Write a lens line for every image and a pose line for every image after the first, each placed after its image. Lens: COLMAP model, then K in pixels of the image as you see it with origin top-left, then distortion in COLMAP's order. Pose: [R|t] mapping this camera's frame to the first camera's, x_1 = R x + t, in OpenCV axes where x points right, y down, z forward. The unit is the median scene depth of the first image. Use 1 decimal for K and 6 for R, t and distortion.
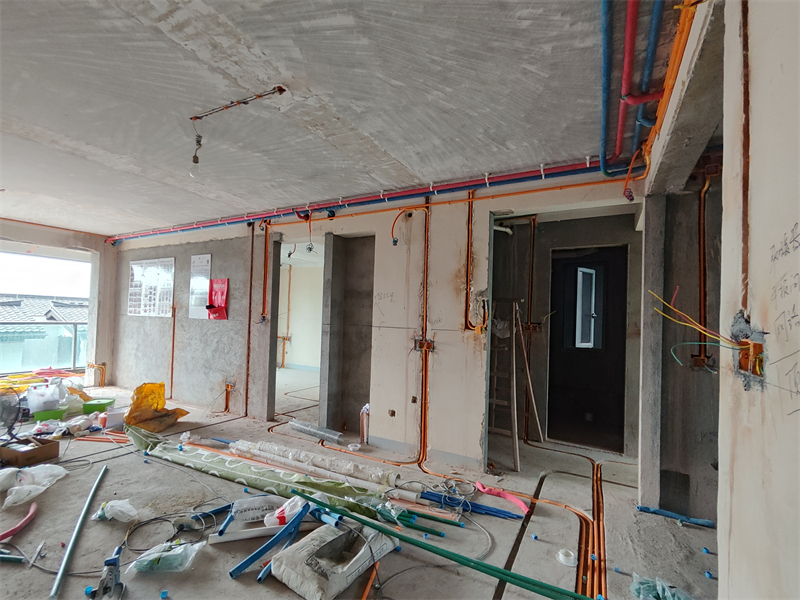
lens RADIAL K [[363.6, 0, 408.8], [0, 363.6, 311.4], [0, 0, 1]] dist [-0.014917, 0.011525]
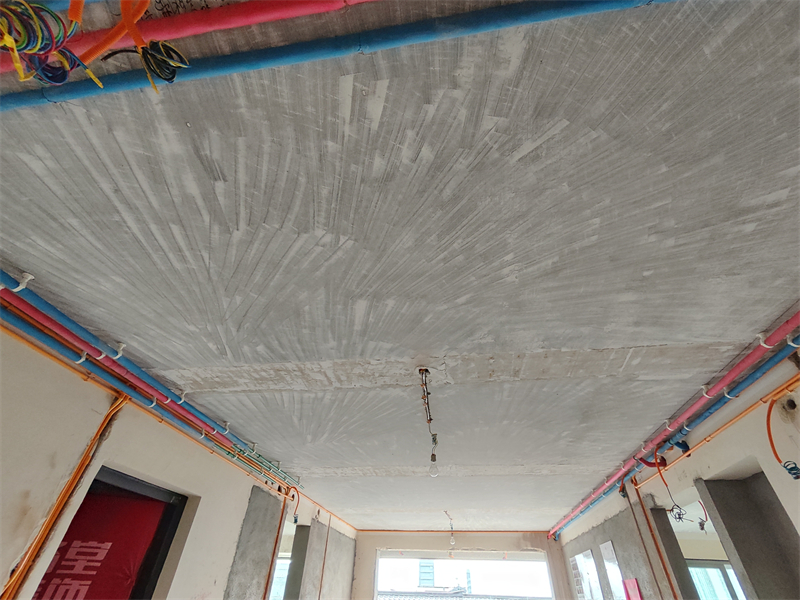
lens RADIAL K [[372.1, 0, 404.2], [0, 372.1, 310.9], [0, 0, 1]] dist [-0.009594, 0.011573]
pose [[0.341064, -0.595249, -0.727567, 0.359462], [0.000646, 0.774122, -0.633036, -0.057277], [0.940040, 0.215436, 0.264410, 0.462413]]
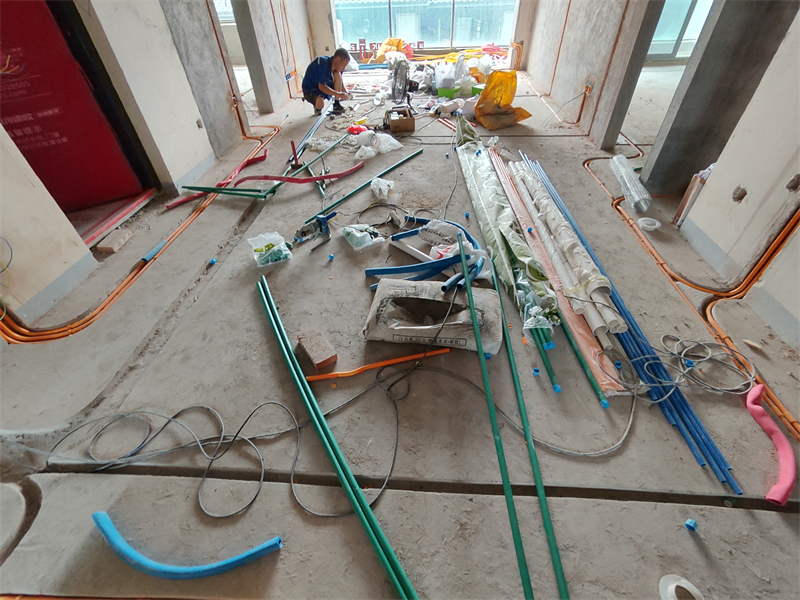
lens RADIAL K [[372.1, 0, 404.2], [0, 372.1, 310.9], [0, 0, 1]] dist [-0.009594, 0.011573]
pose [[0.415970, 0.576839, -0.703012, 0.308613], [0.063066, 0.752908, 0.655097, 0.033230], [0.907189, -0.316837, 0.276808, 0.490550]]
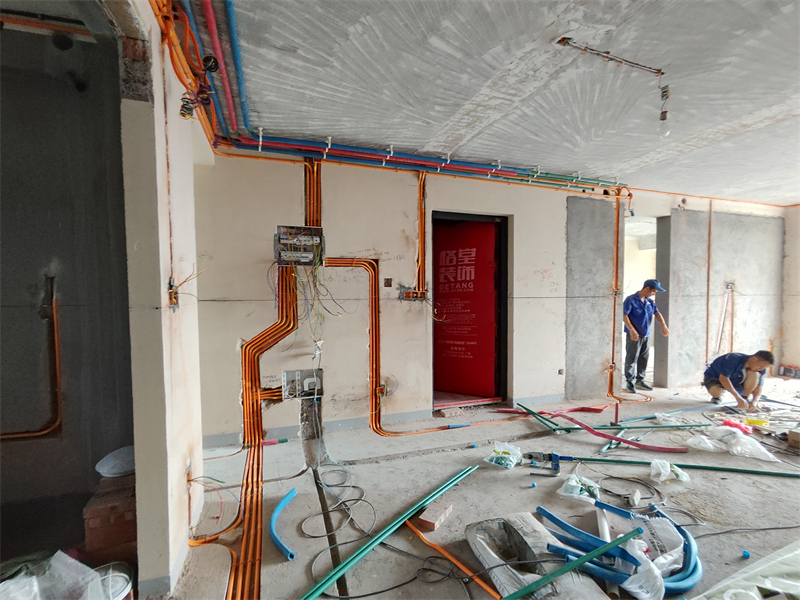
lens RADIAL K [[372.1, 0, 404.2], [0, 372.1, 310.9], [0, 0, 1]] dist [-0.009594, 0.011573]
pose [[-0.675719, 0.006241, -0.737133, 0.455355], [-0.001832, 0.999947, 0.010145, 0.049075], [0.737157, 0.008206, -0.675671, 0.983766]]
